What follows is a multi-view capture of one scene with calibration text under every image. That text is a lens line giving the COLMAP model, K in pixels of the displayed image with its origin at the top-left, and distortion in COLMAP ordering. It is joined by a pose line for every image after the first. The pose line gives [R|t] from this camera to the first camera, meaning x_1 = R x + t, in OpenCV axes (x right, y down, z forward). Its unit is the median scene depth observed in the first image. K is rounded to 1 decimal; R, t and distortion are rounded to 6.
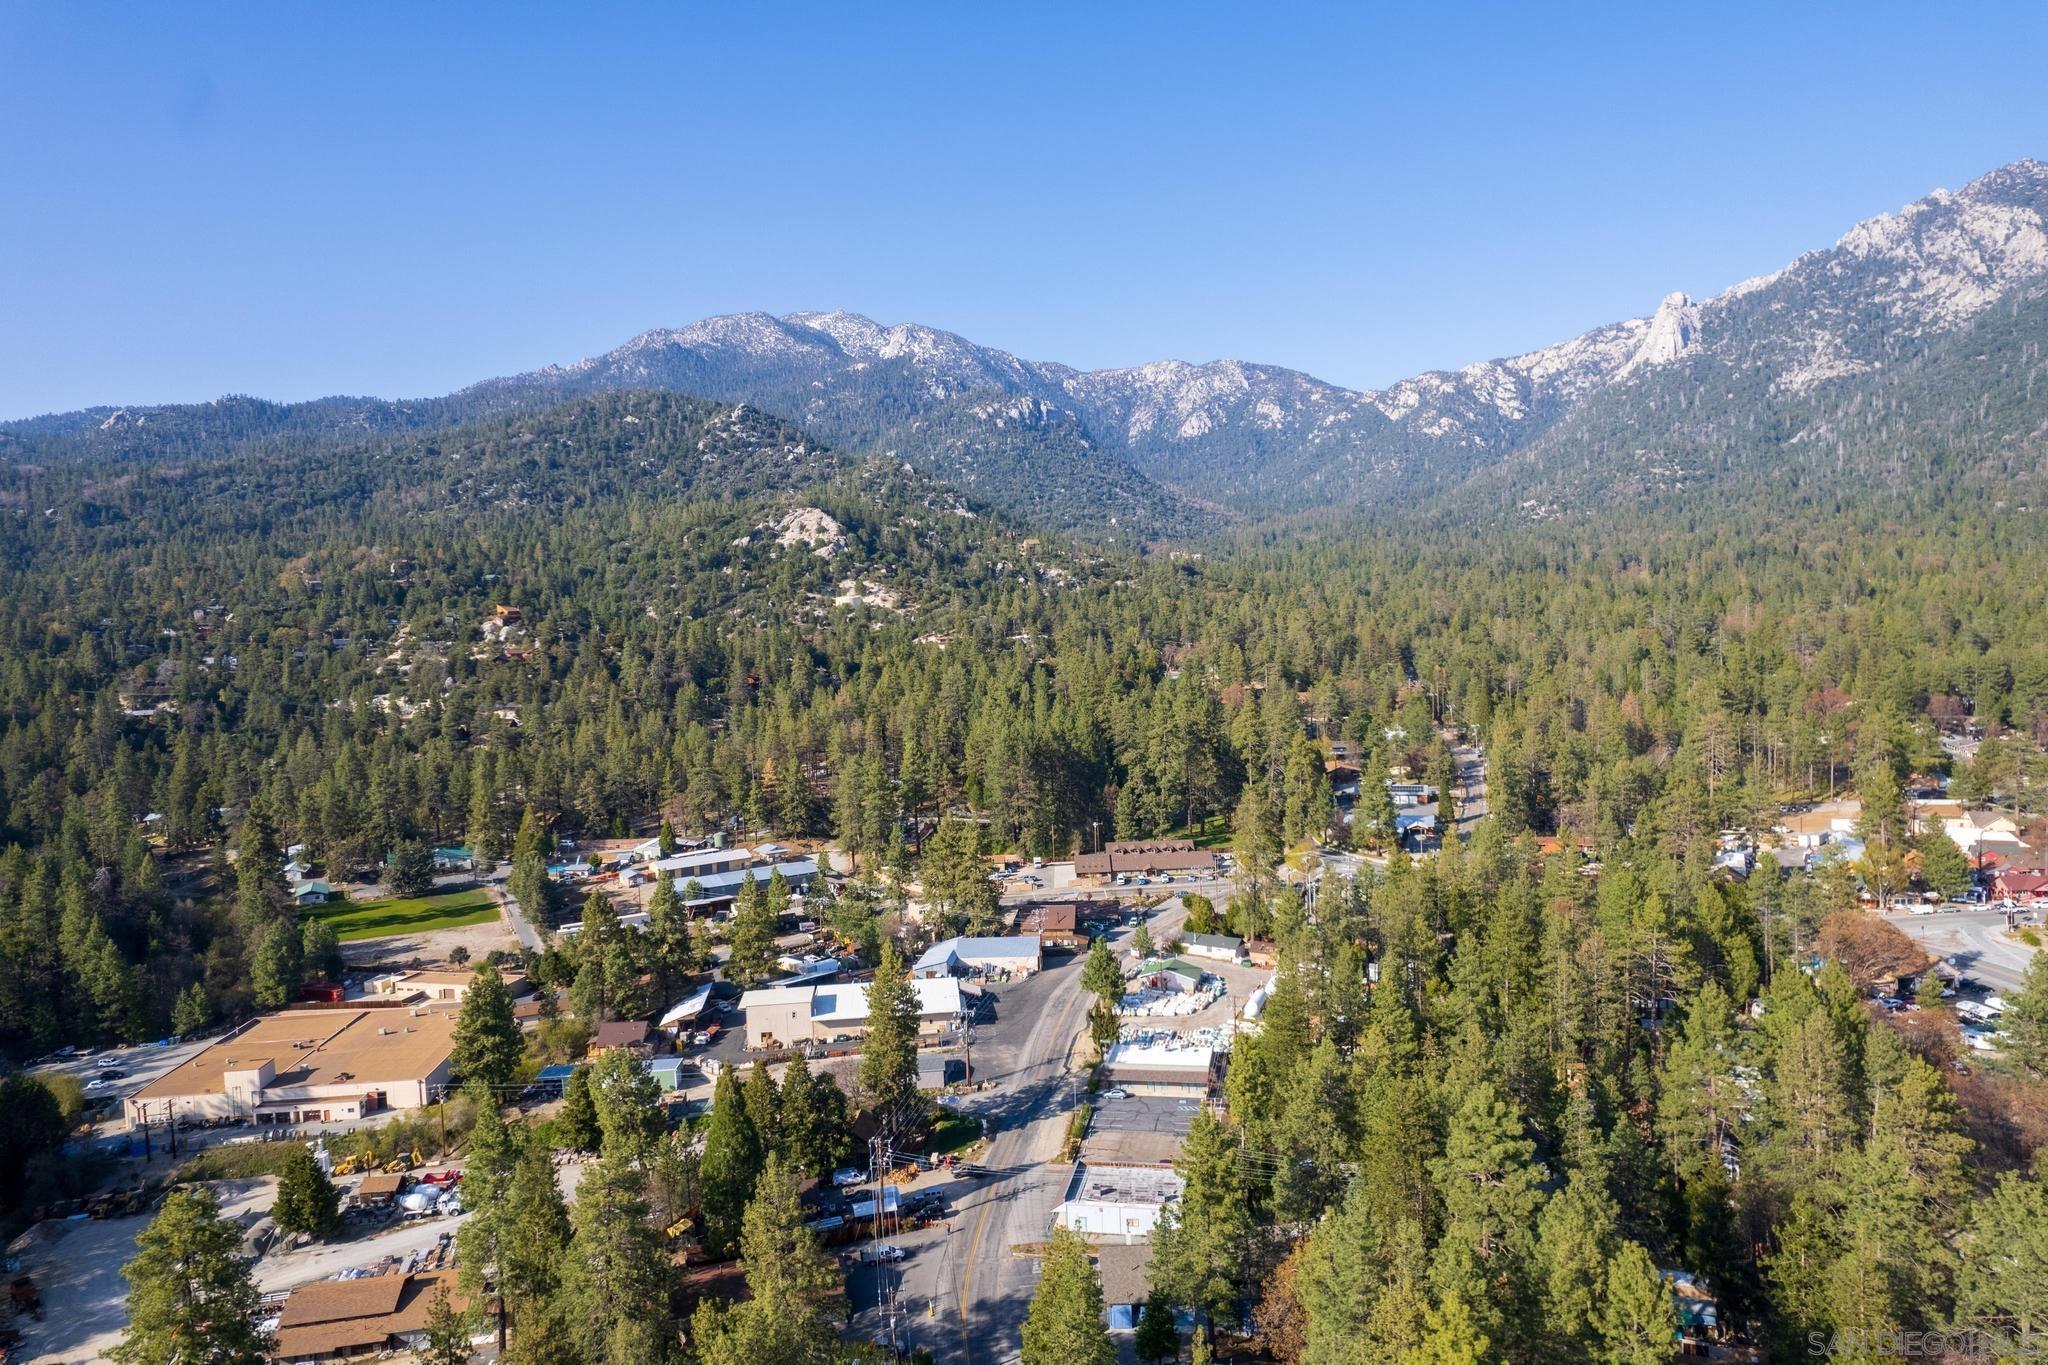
lens RADIAL K [[1313.4, 0, 1014.6], [0, 1313.4, 664.6], [0, 0, 1]] dist [-0.080098, 0.069837]
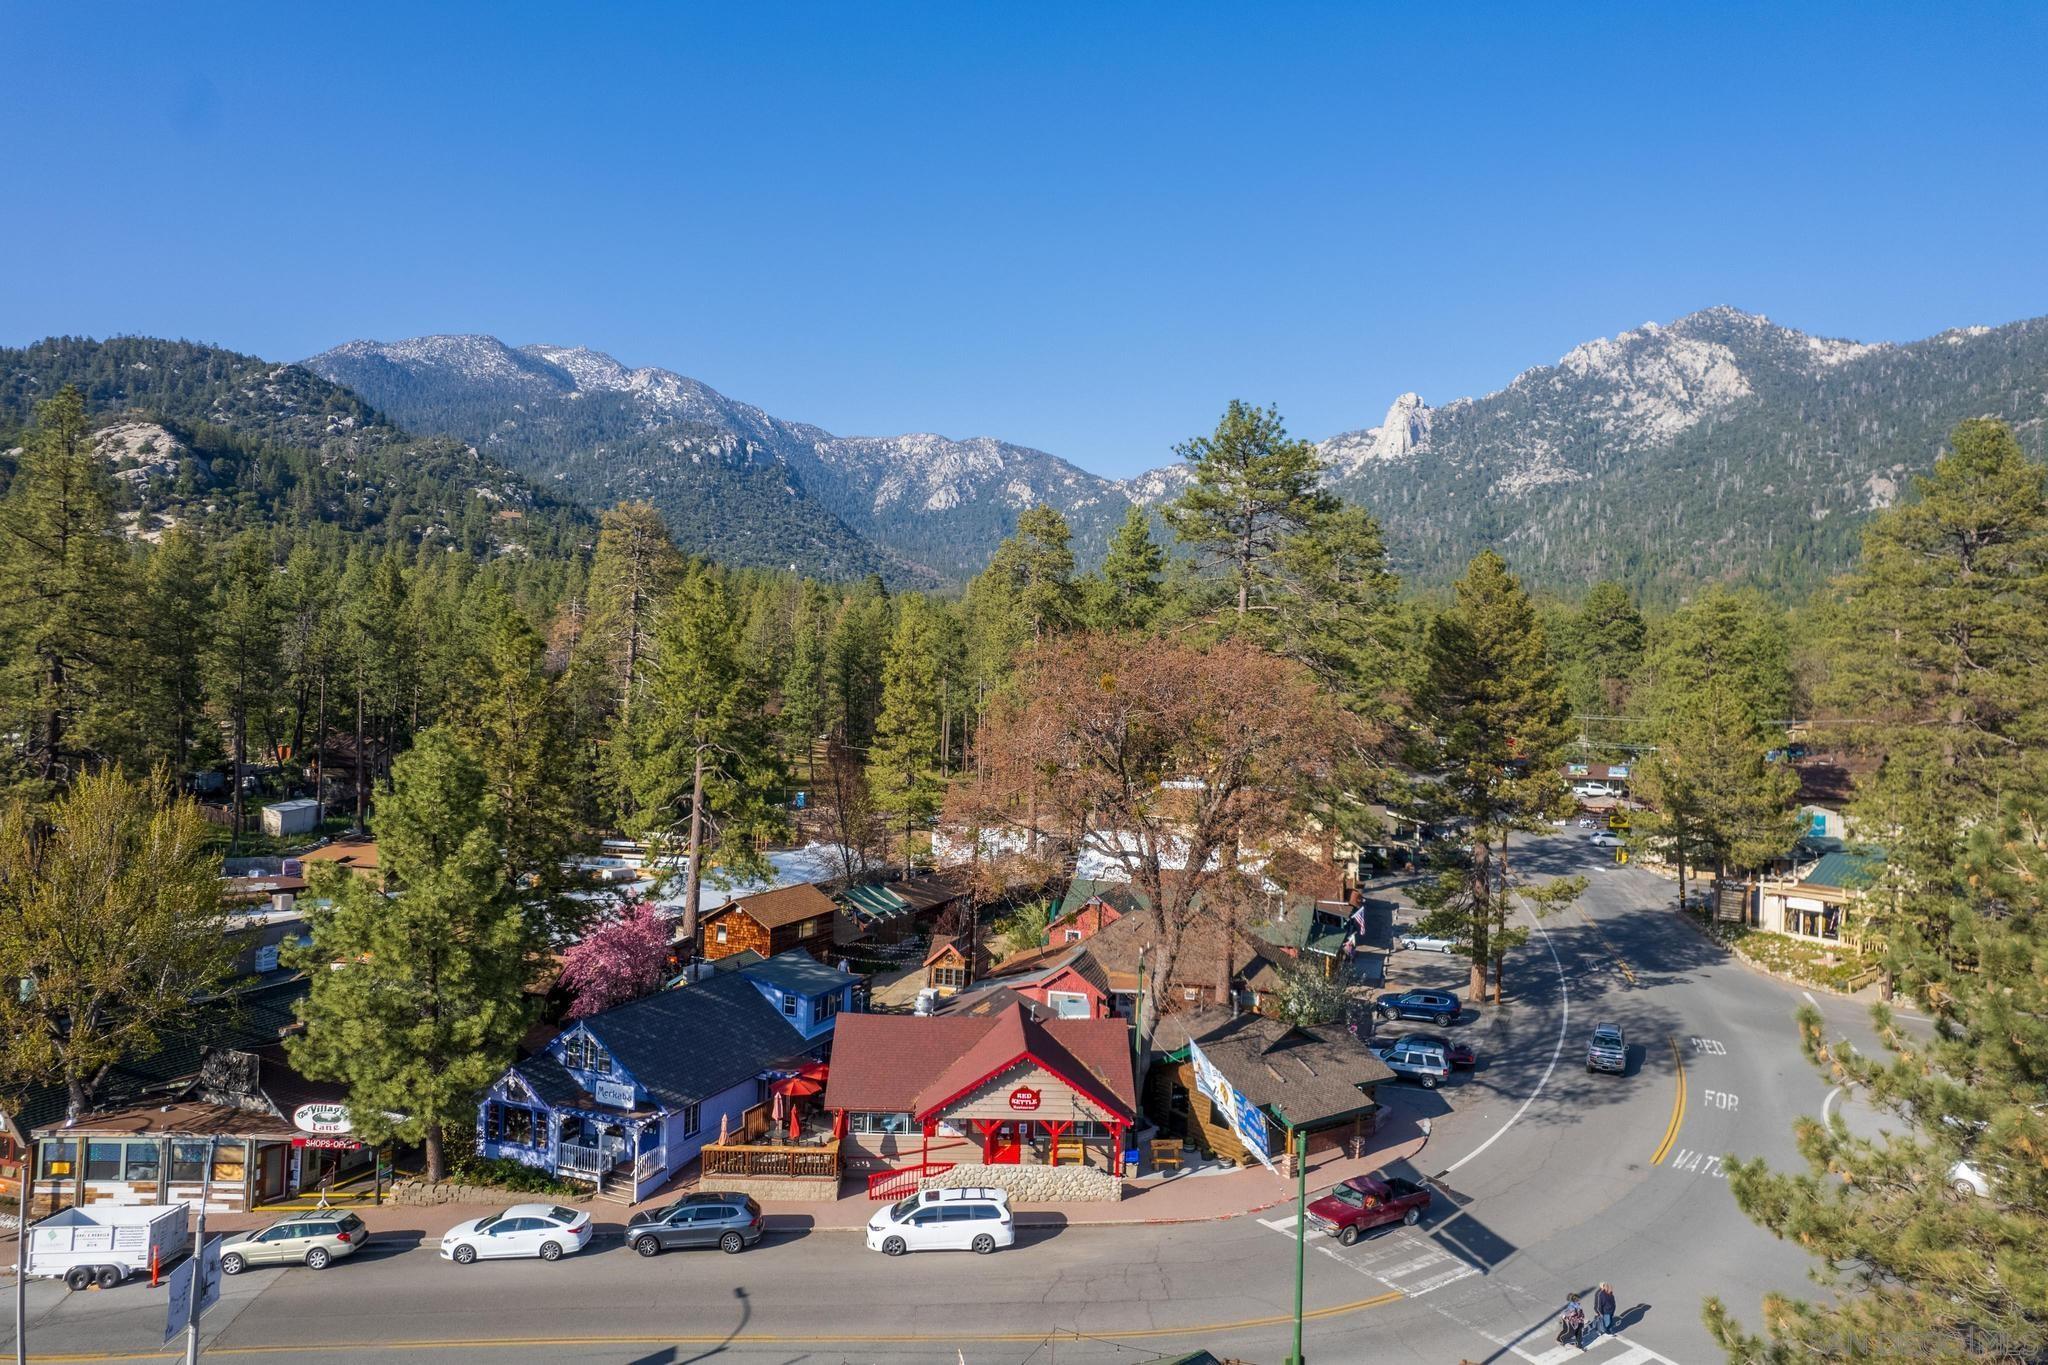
lens RADIAL K [[1313.4, 0, 1024.1], [0, 1313.4, 669.6], [0, 0, 1]] dist [-0.080098, 0.069837]
pose [[0.983526, 0.075321, 0.164328, 0.079404], [-0.063898, 0.995229, -0.073737, 0.013764], [-0.169098, 0.062022, 0.983646, 0.088379]]
